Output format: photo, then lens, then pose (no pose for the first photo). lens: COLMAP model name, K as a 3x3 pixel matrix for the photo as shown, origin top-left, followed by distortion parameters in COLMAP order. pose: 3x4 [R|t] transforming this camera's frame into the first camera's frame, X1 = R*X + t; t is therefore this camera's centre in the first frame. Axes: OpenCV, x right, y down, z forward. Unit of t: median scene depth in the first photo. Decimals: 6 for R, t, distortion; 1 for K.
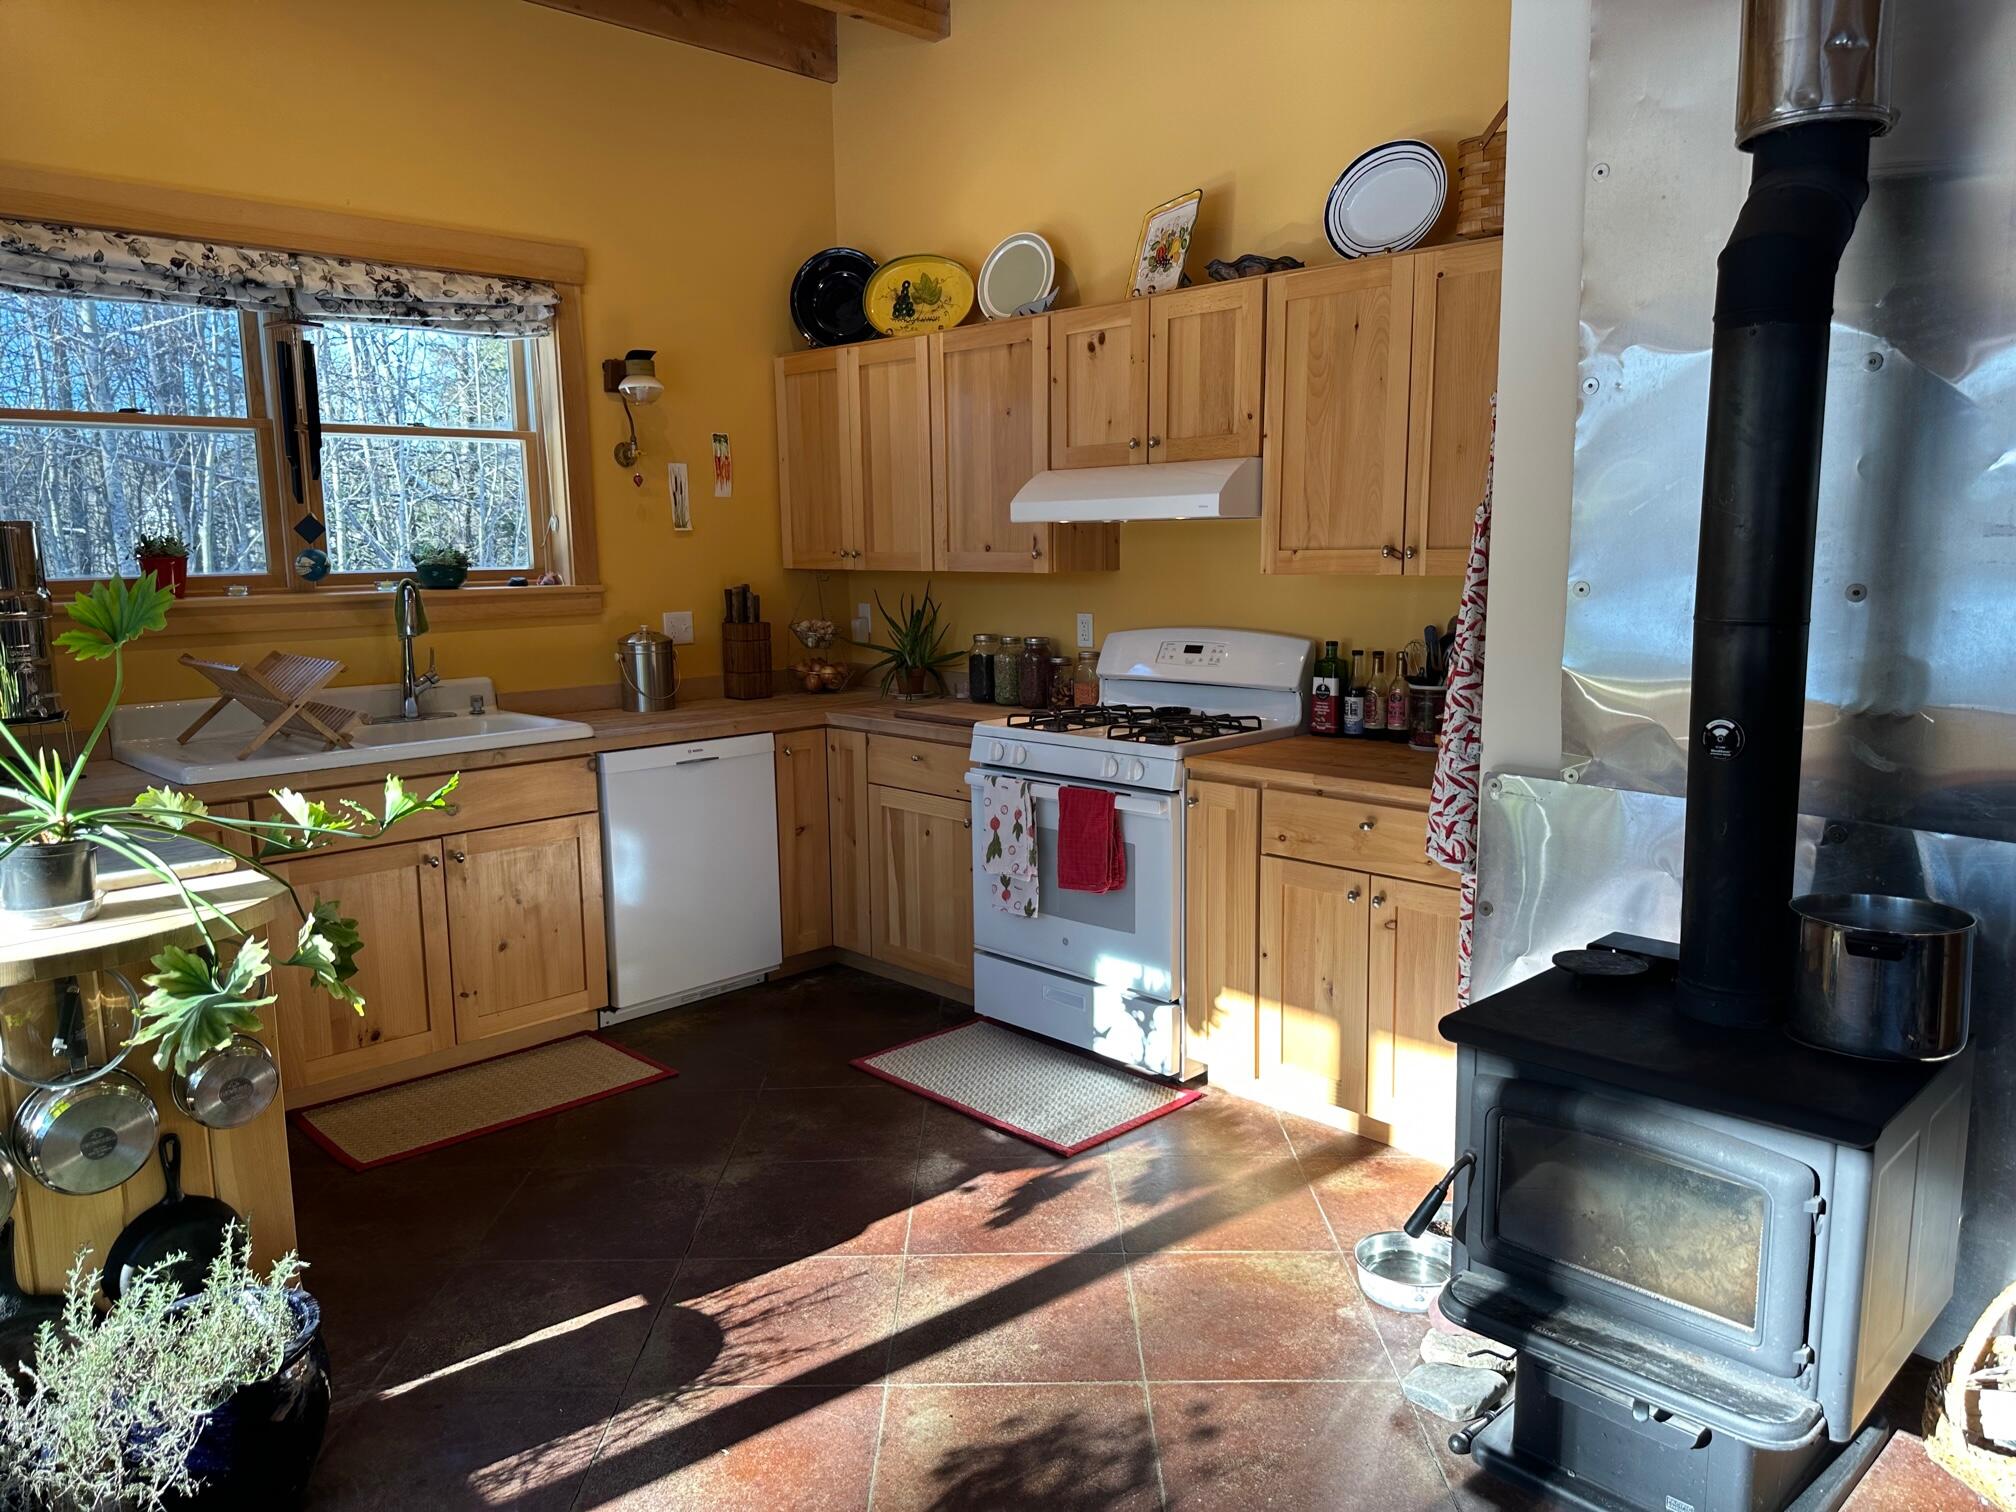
lens RADIAL K [[1444.2, 0, 1007.4], [0, 1444.2, 758.3], [0, 0, 1]] dist [-0.000468, -0.000572]
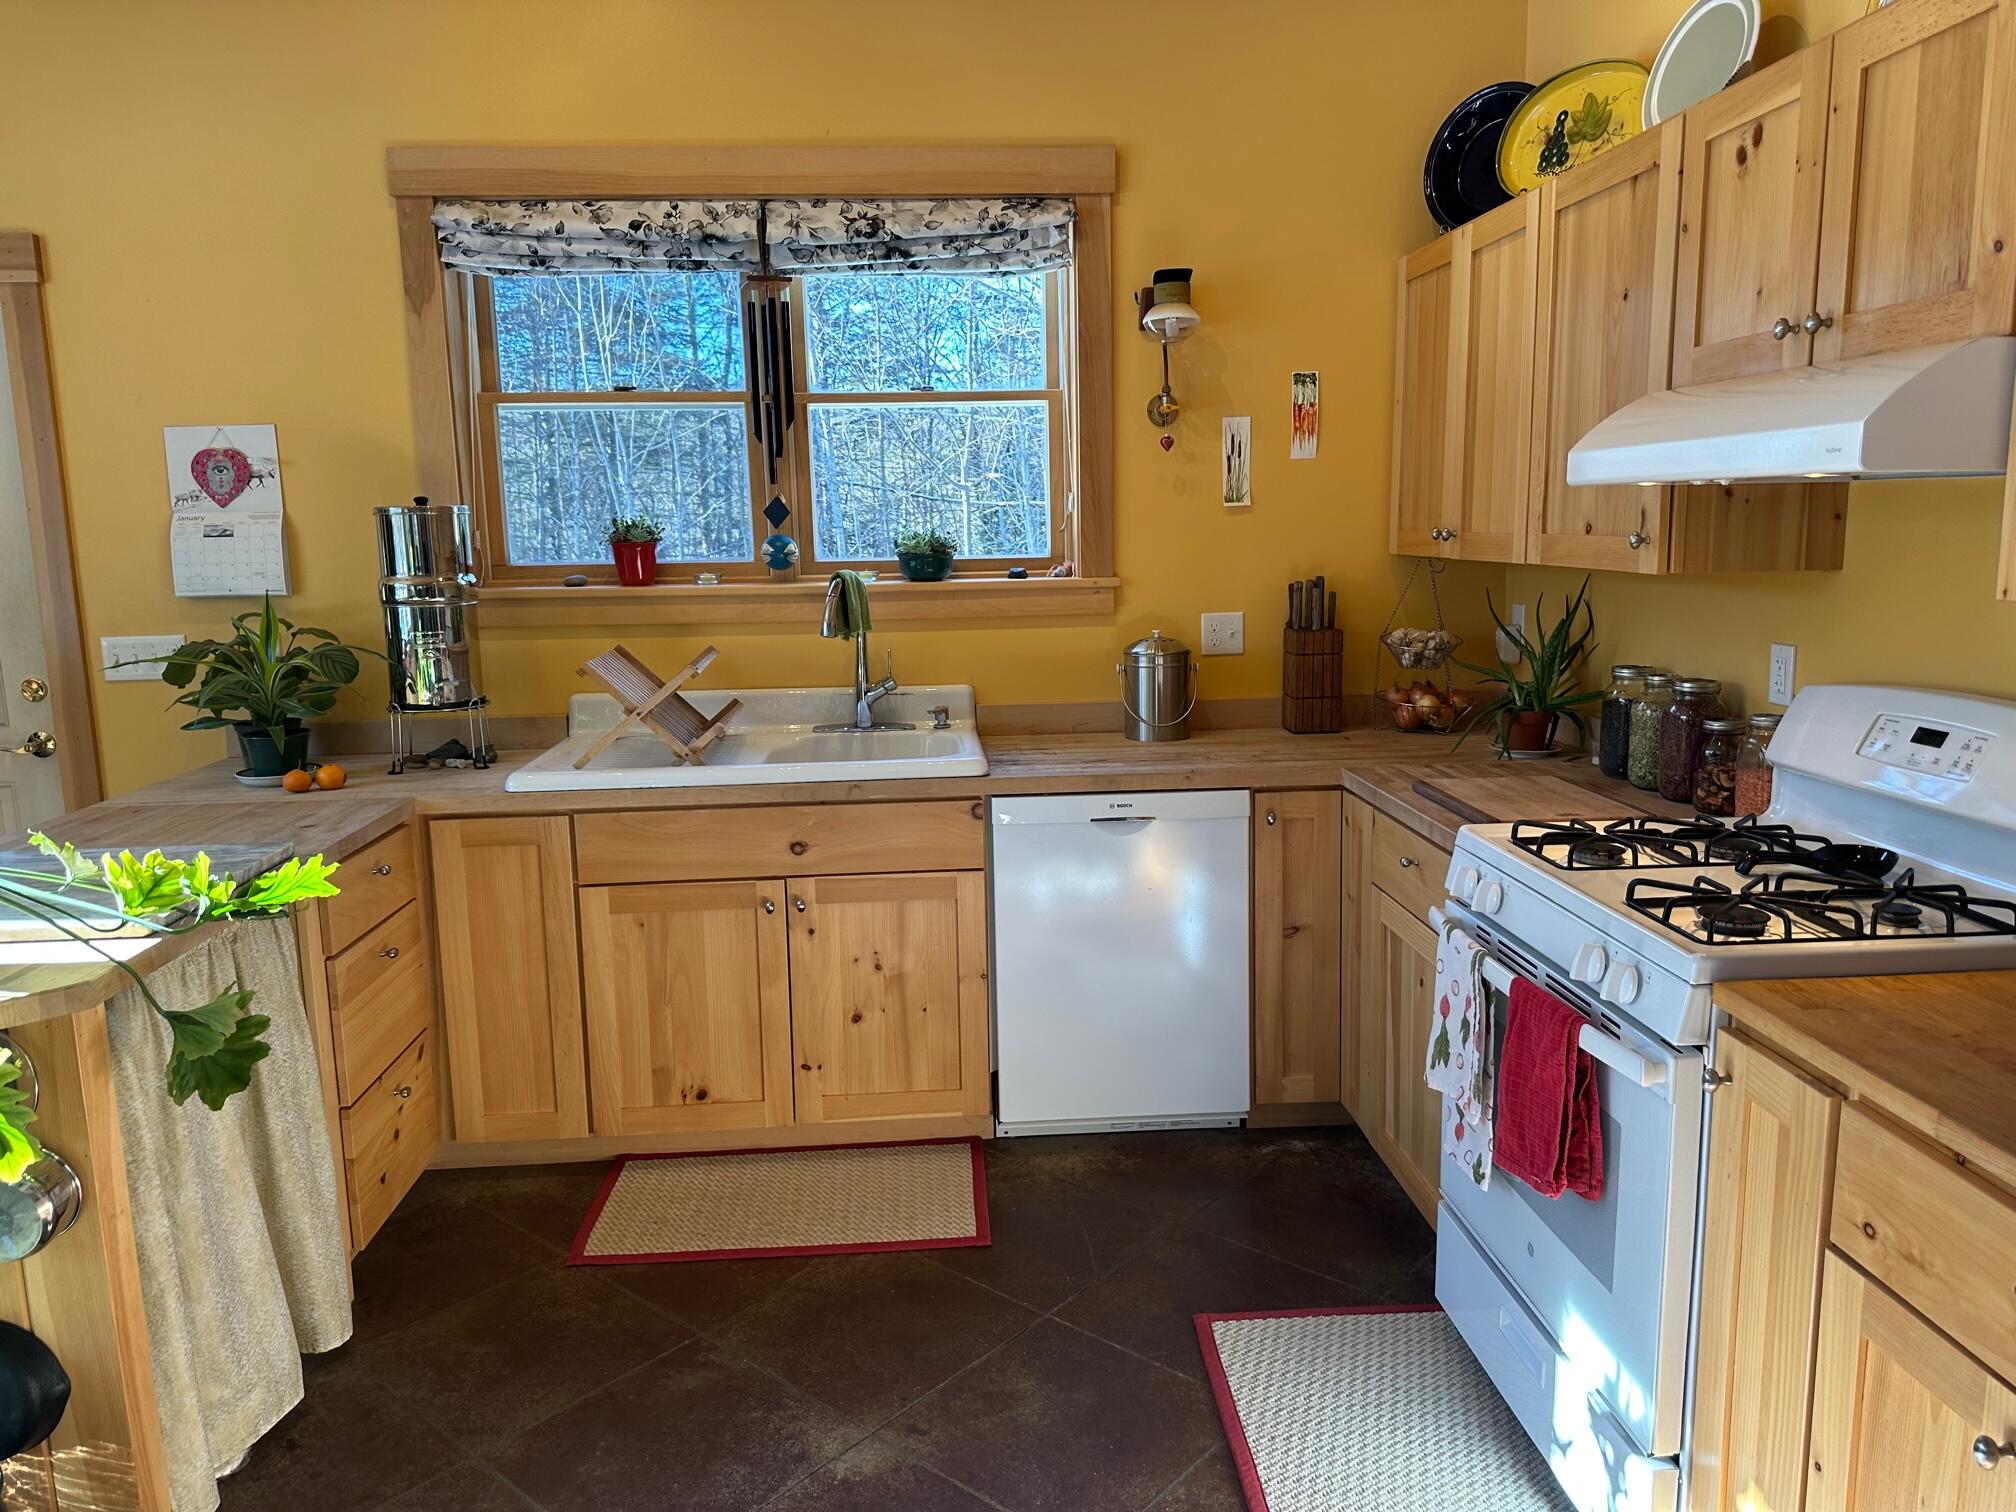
lens RADIAL K [[1394.3, 0, 1002.8], [0, 1394.3, 739.5], [0, 0, 1]] dist [0.099387, -0.157133]
pose [[0.753475, 0.098496, -0.650057, 0.208098], [-0.088546, 0.994909, 0.048115, -0.070700], [0.651486, 0.021306, 0.758361, 0.426315]]
